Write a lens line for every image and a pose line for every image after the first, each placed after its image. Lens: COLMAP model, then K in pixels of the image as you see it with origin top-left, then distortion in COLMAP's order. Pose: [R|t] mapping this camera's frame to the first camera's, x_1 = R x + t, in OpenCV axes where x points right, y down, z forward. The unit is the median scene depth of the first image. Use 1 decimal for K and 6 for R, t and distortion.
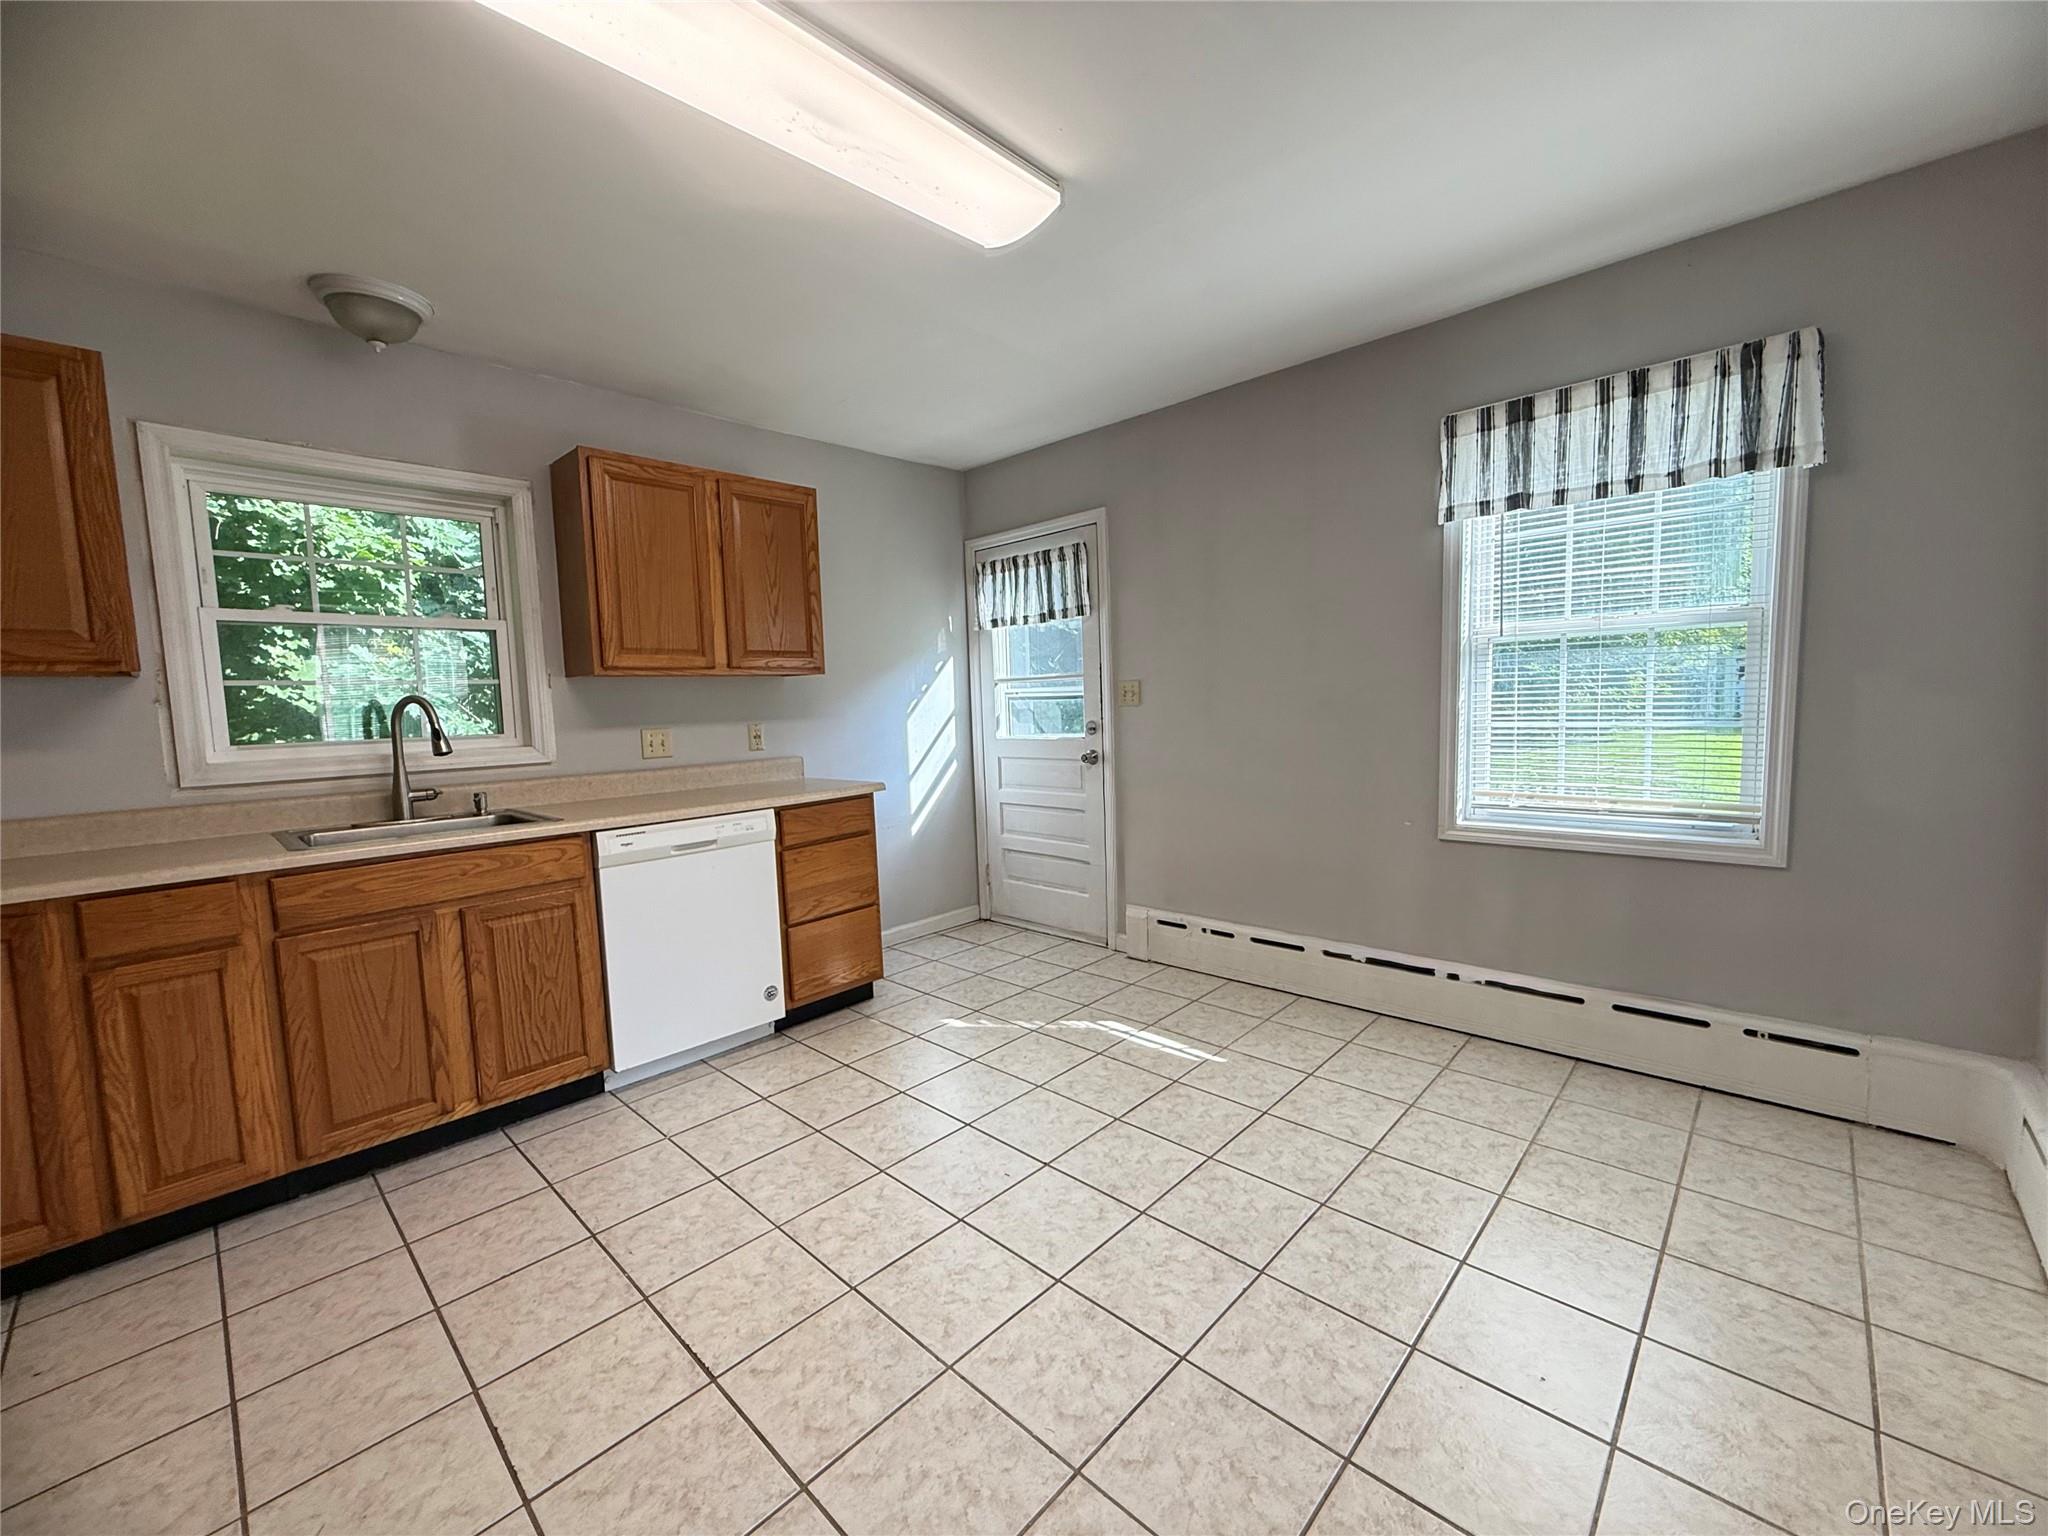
lens RADIAL K [[818.2, 0, 1017.9], [0, 818.2, 768.1], [0, 0, 1]] dist [-0.001229, 0.000397]
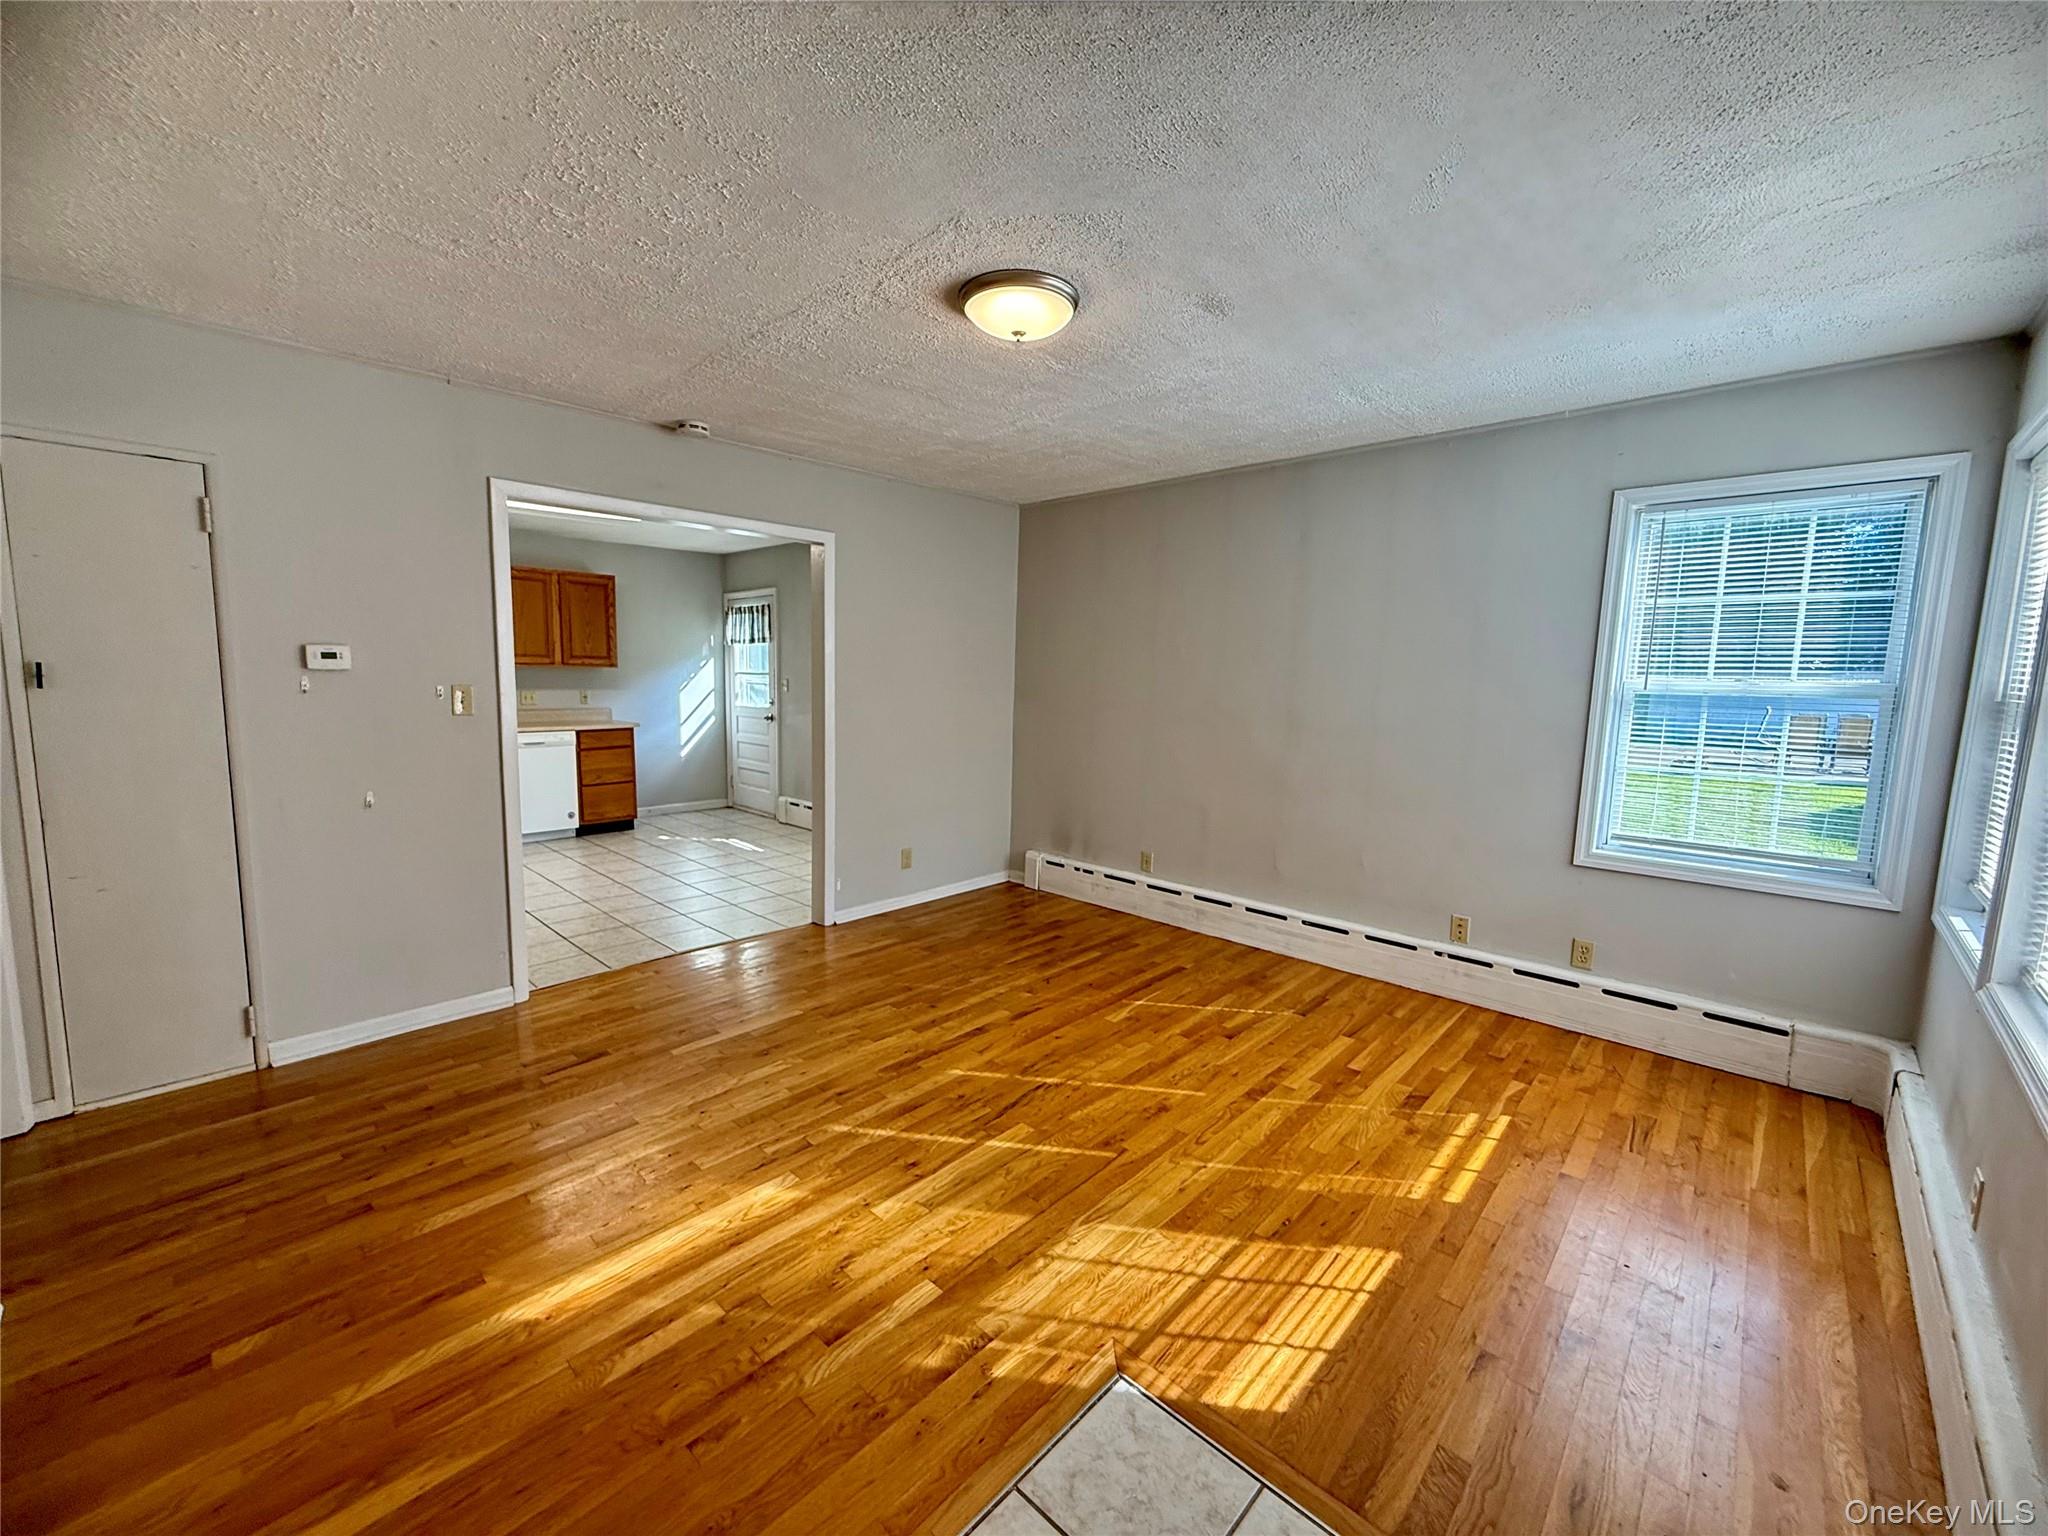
lens RADIAL K [[818.2, 0, 1016.2], [0, 818.2, 767.3], [0, 0, 1]] dist [-0.001229, 0.000397]
pose [[0.998396, 0.056001, 0.008330, 0.916561], [-0.056251, 0.997848, 0.033700, 0.007461], [-0.006425, -0.034115, 0.999397, -1.265774]]
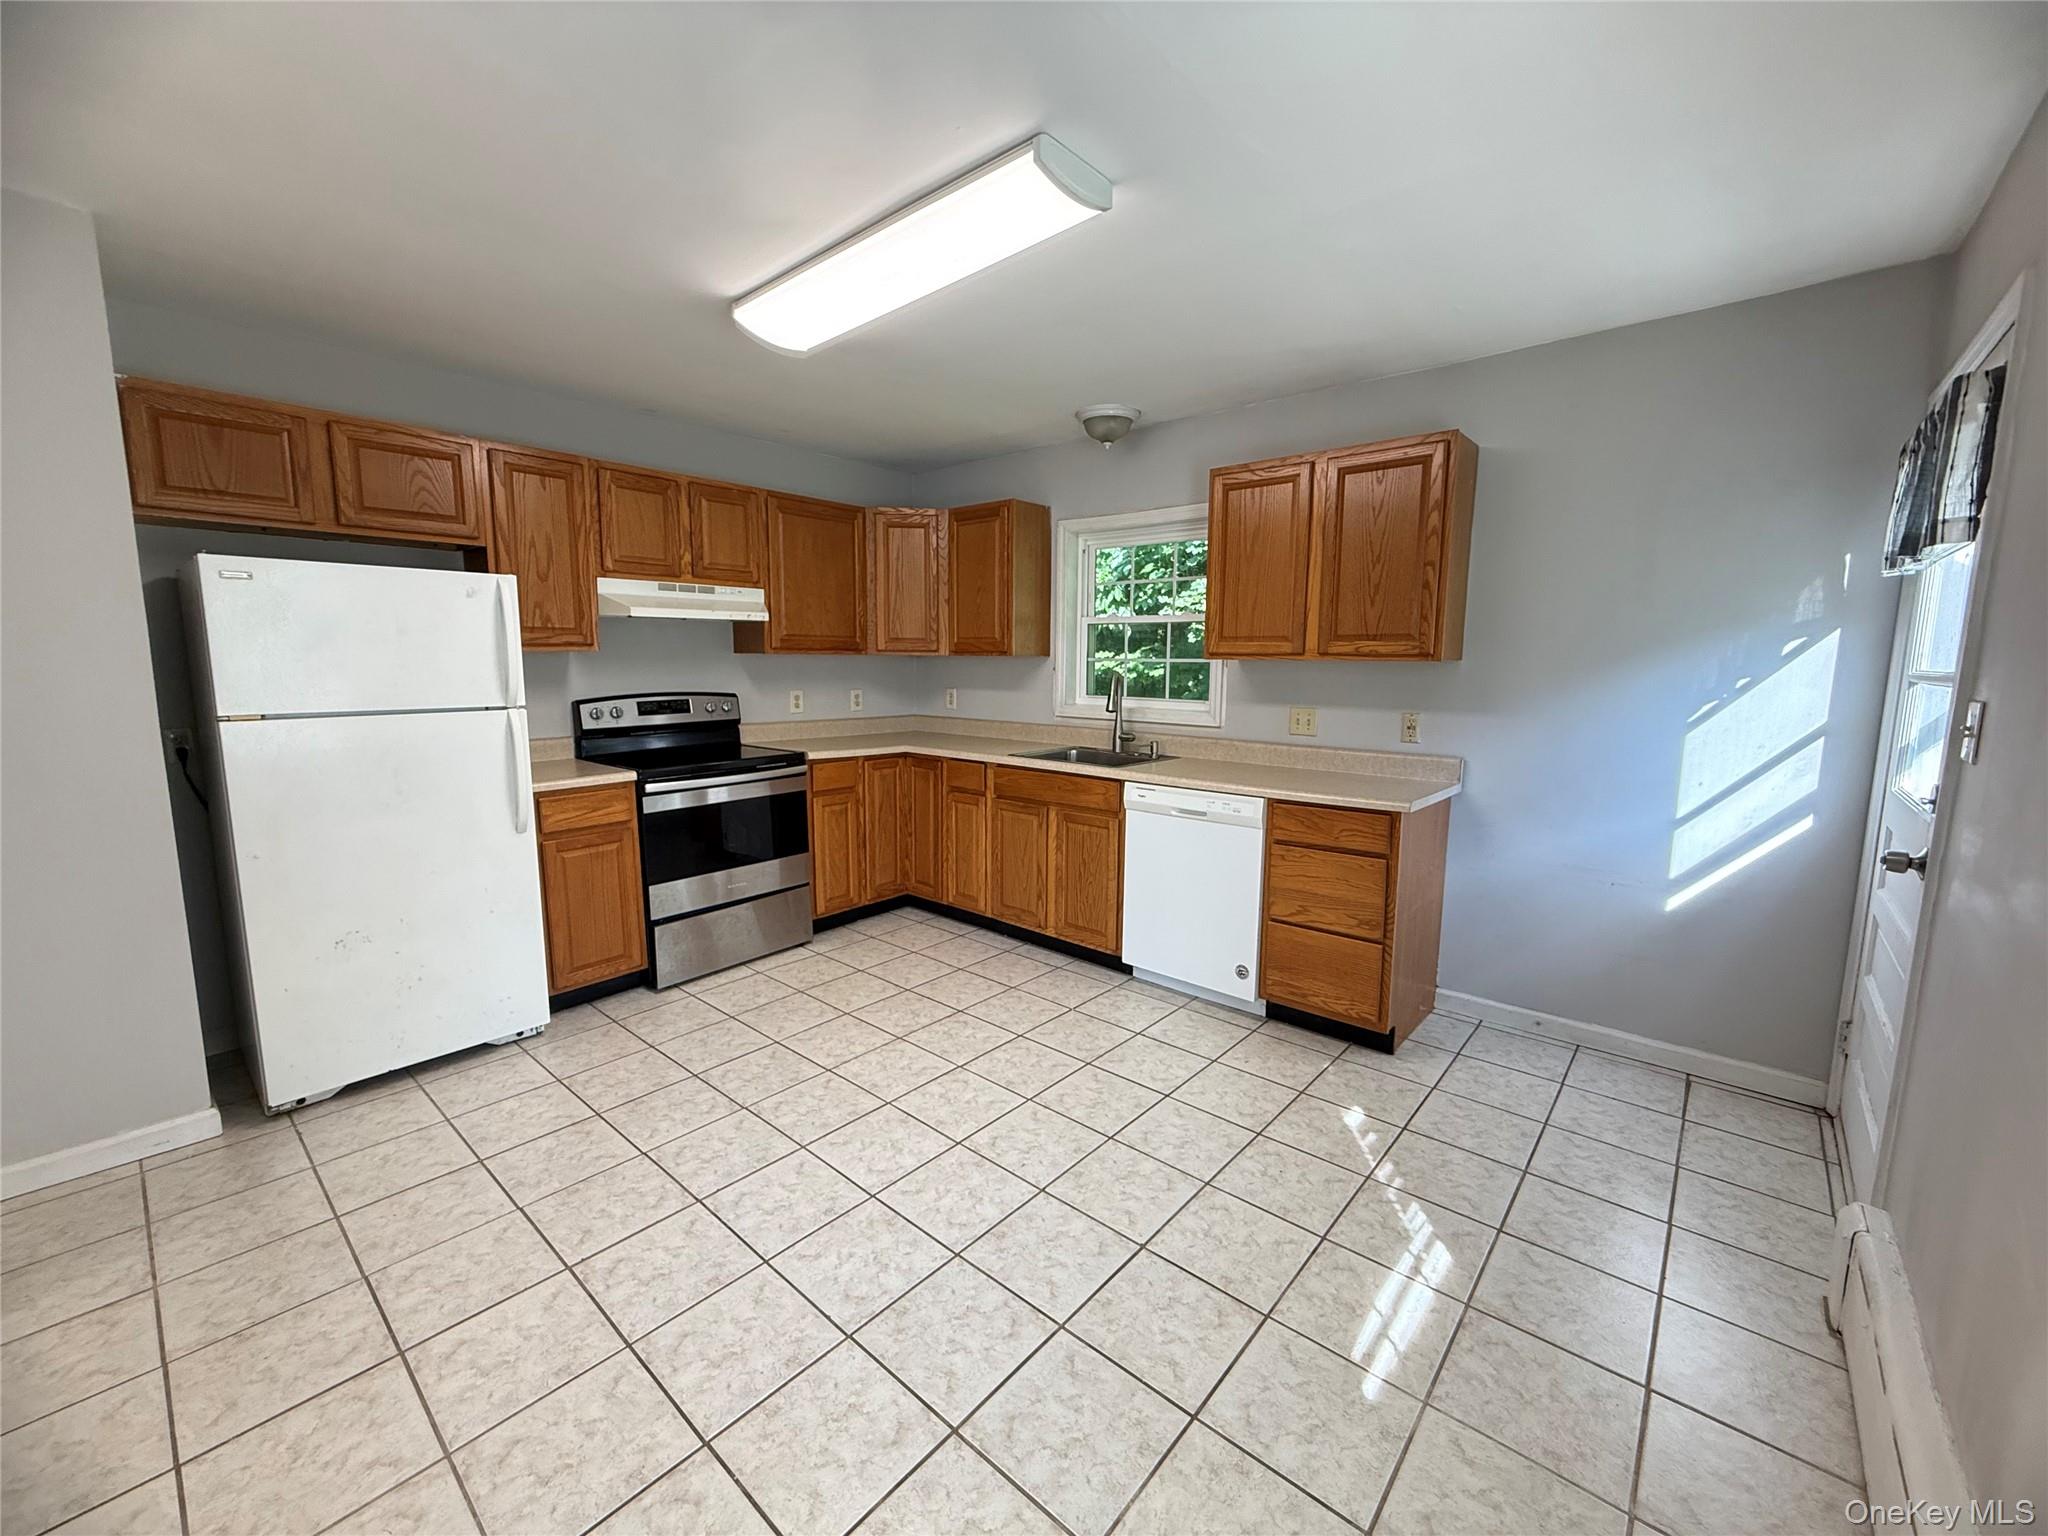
lens RADIAL K [[818.2, 0, 1018.6], [0, 818.2, 767.0], [0, 0, 1]] dist [-0.001229, 0.000397]
pose [[0.041121, 0.166010, -0.985266, 0.709448], [-0.092504, 0.982498, 0.161683, -0.130037], [0.994863, 0.084492, 0.055758, 0.679888]]
